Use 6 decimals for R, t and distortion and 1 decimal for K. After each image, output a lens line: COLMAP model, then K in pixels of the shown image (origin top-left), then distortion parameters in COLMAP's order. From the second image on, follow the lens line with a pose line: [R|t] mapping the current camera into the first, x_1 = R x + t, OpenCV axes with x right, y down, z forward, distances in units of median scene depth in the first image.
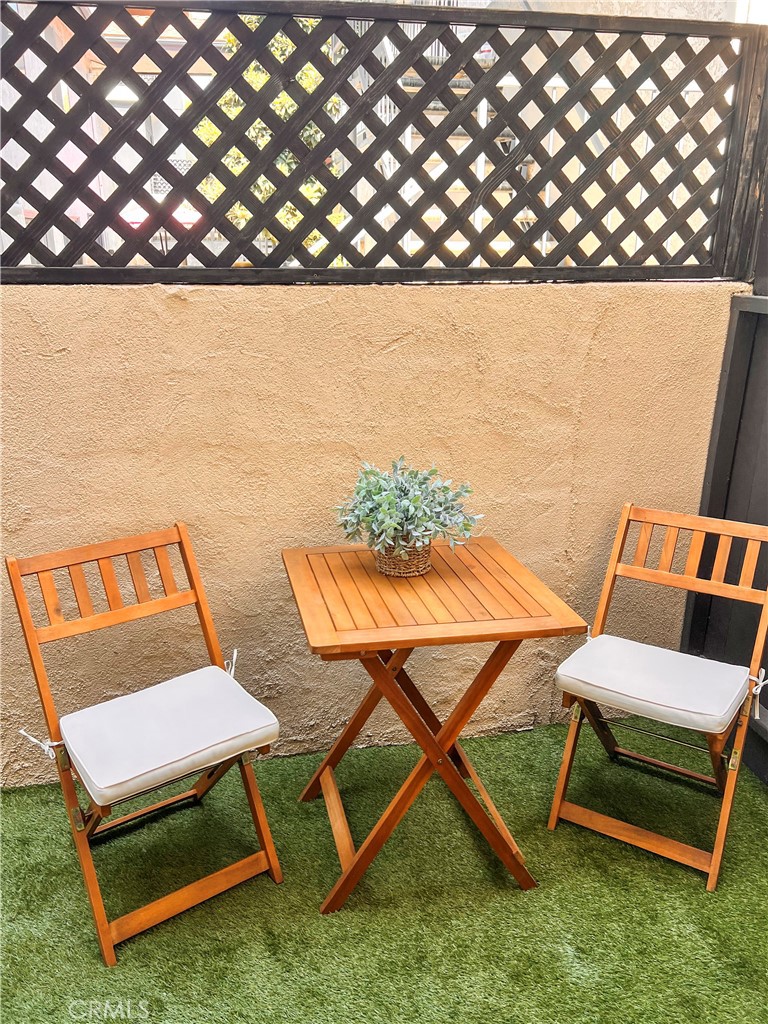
lens RADIAL K [[798.4, 0, 384.0], [0, 798.4, 512.0], [0, 0, 1]] dist [0.004136, 0.002011]
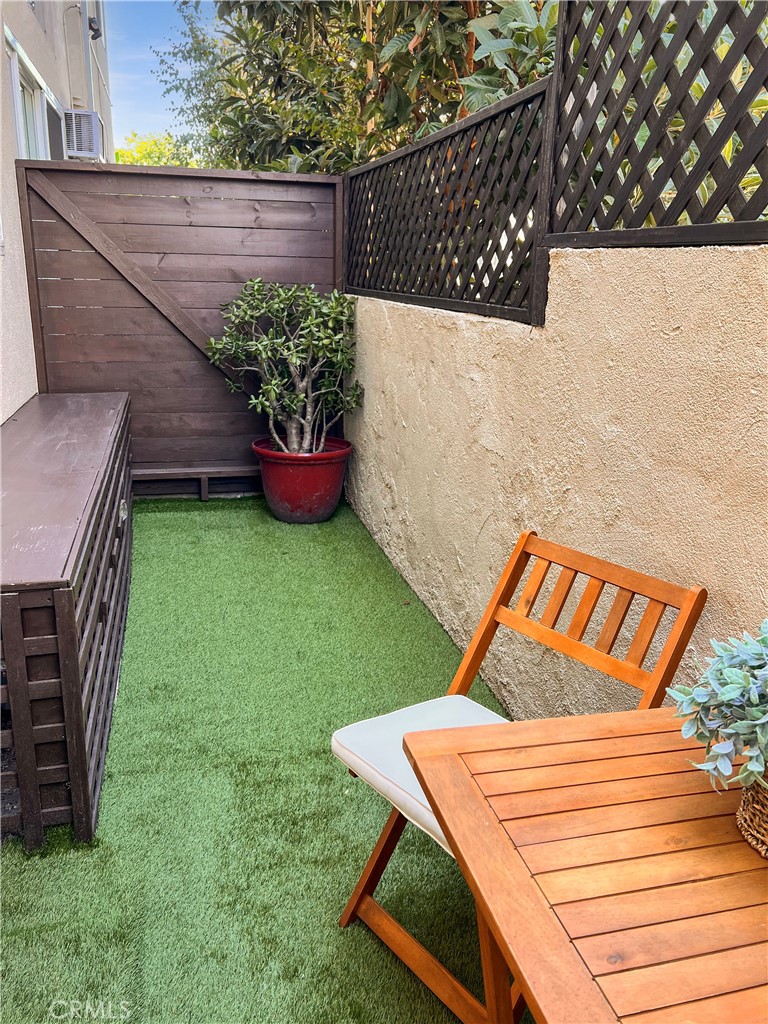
lens RADIAL K [[836.4, 0, 384.0], [0, 836.4, 512.0], [0, 0, 1]] dist [-0.001809, -0.001569]
pose [[0.012205, 0.274883, -0.961400, 0.452549], [-0.326490, 0.909871, 0.256005, -0.153653], [0.945122, 0.310763, 0.100852, 0.693551]]
